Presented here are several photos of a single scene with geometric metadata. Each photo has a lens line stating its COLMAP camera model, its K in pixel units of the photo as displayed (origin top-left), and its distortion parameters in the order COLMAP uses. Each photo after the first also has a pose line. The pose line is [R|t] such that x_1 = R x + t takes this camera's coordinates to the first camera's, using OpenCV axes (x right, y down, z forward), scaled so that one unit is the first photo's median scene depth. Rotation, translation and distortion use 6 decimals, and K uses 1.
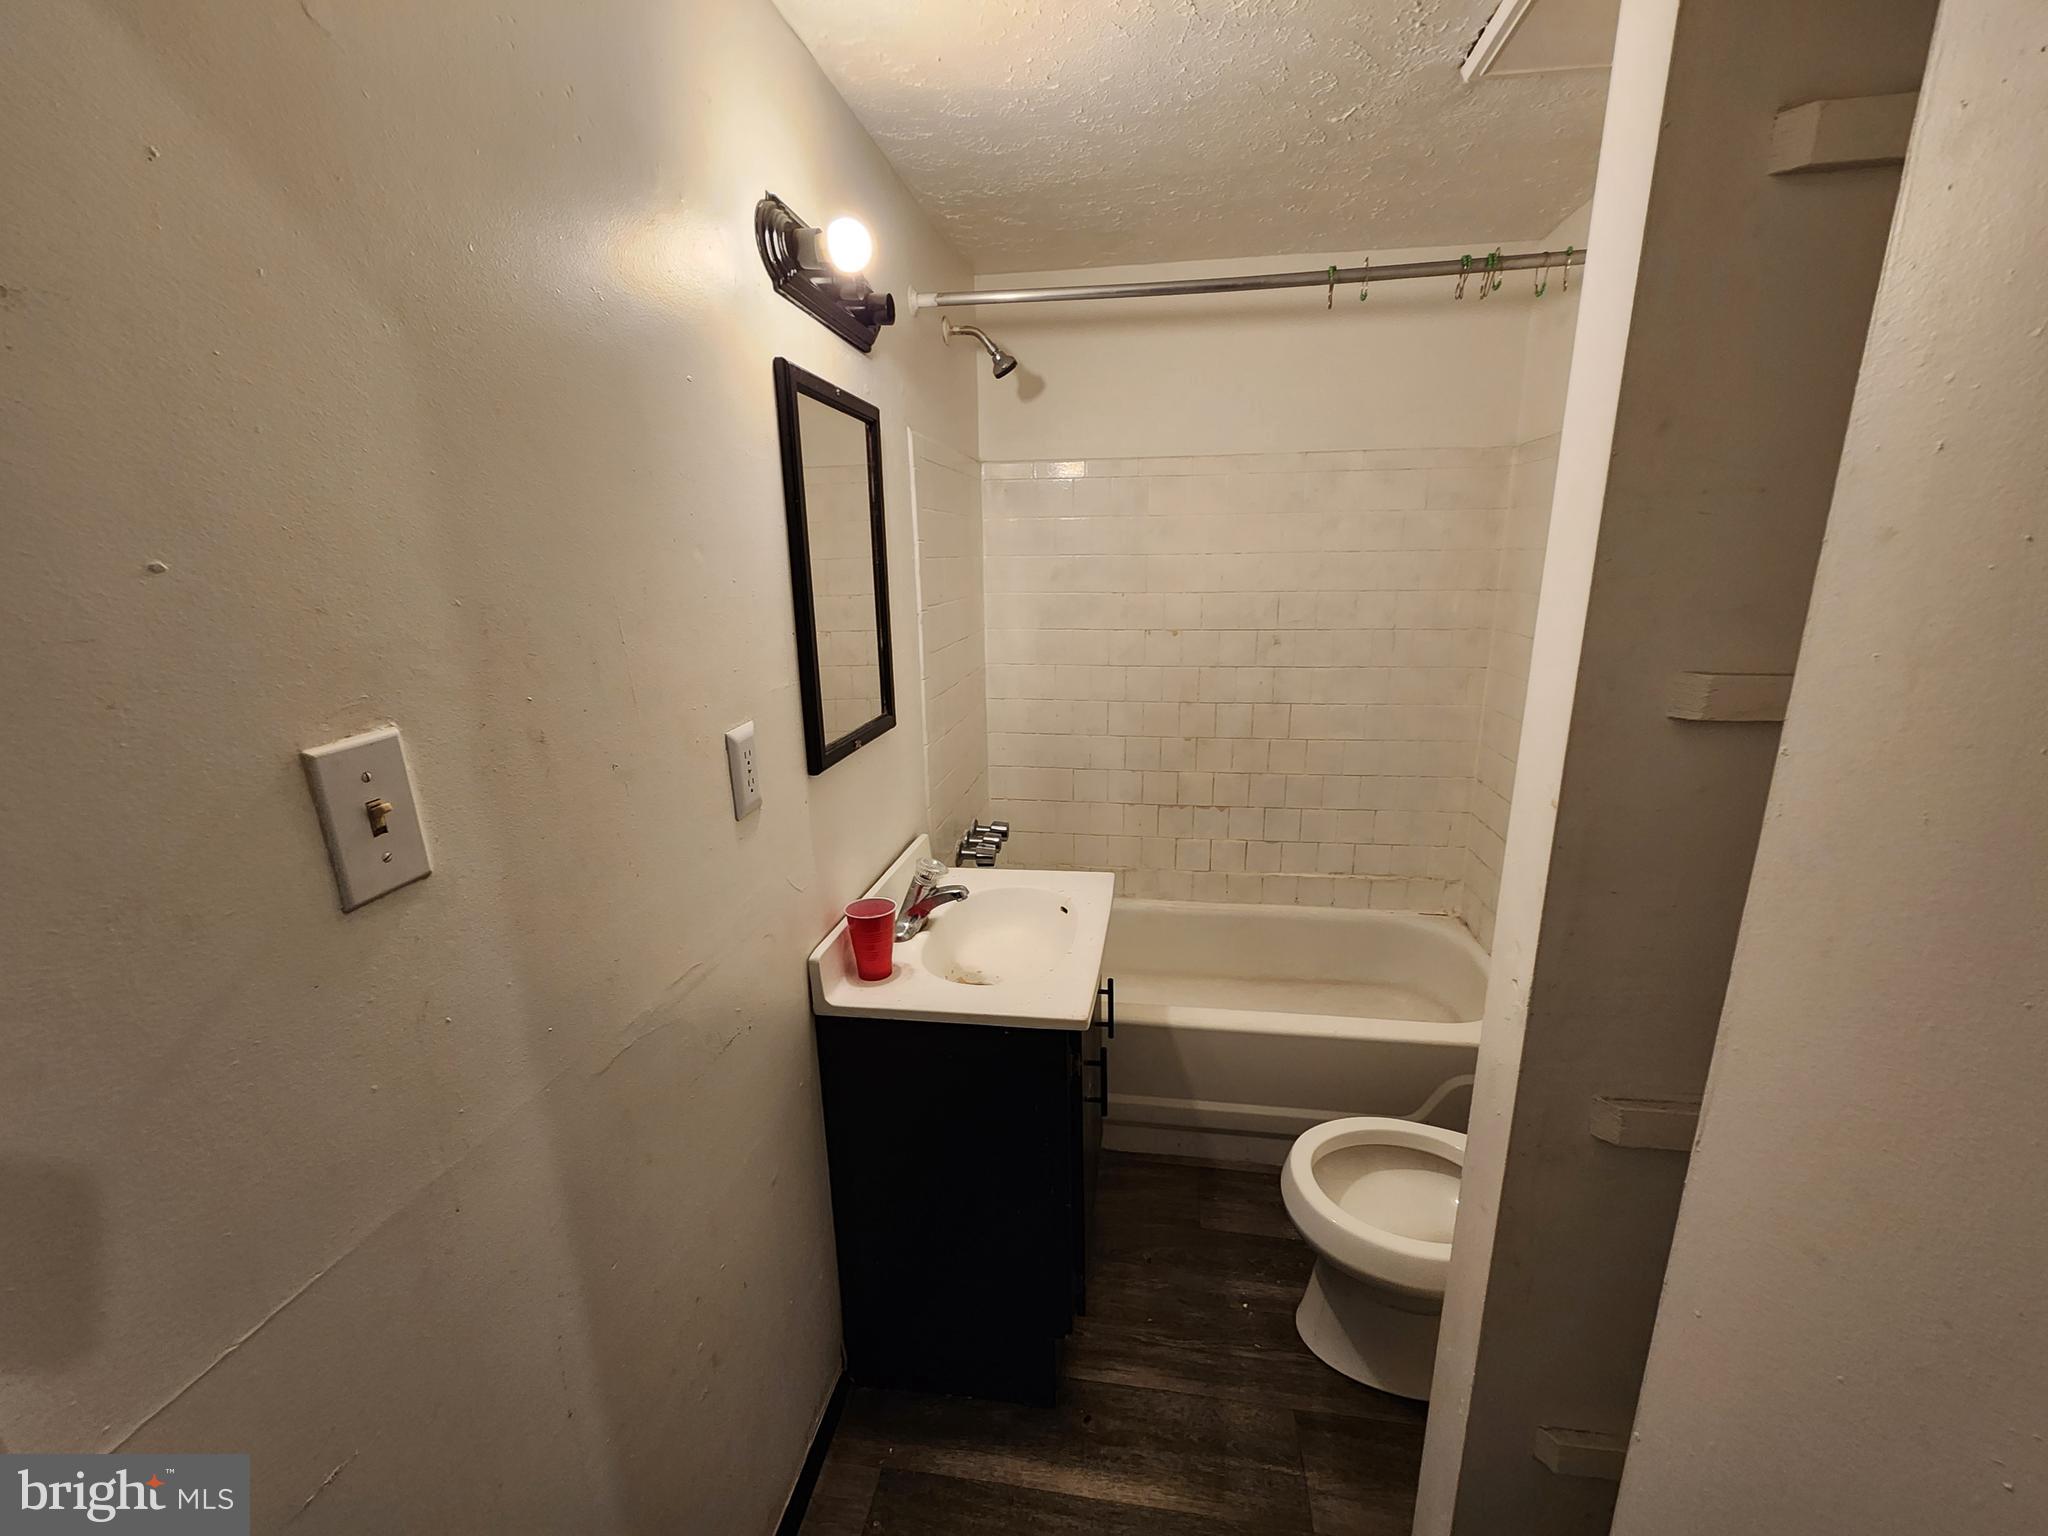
lens RADIAL K [[833.8, 0, 1029.1], [0, 833.8, 773.8], [0, 0, 1]] dist [-0.007636, 0.001761]
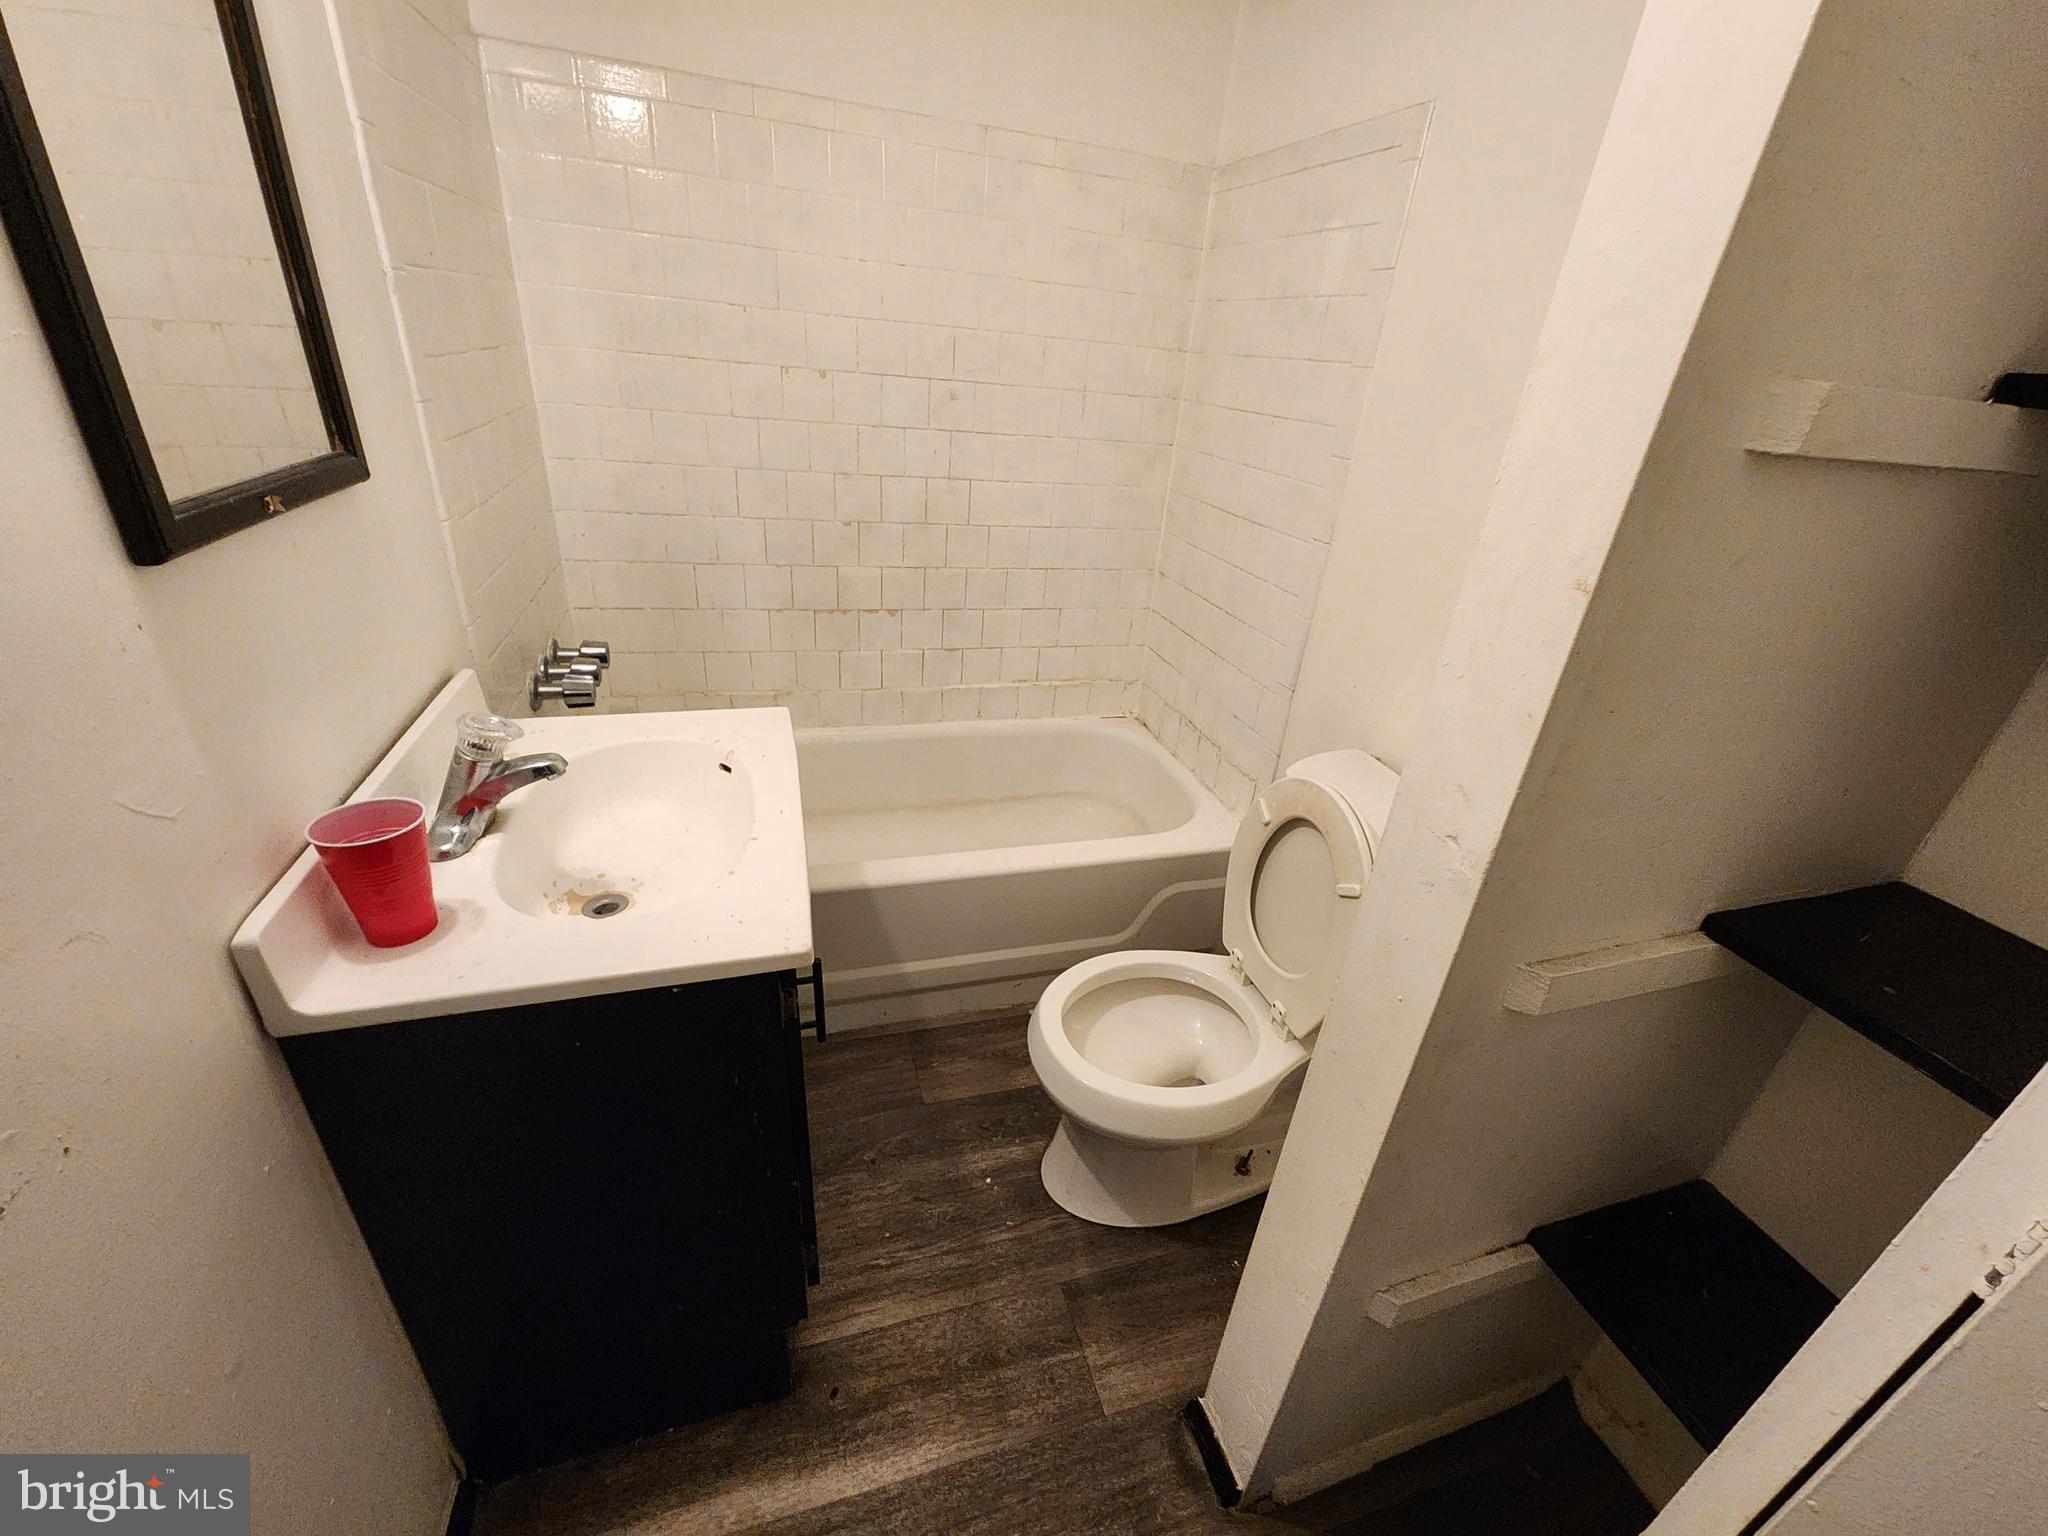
lens RADIAL K [[833.8, 0, 1039.1], [0, 833.8, 774.8], [0, 0, 1]] dist [-0.007636, 0.001761]
pose [[0.892257, -0.117824, 0.435884, -0.028131], [0.013445, 0.971858, 0.235182, 0.009784], [-0.451327, -0.203982, 0.868732, 0.291346]]
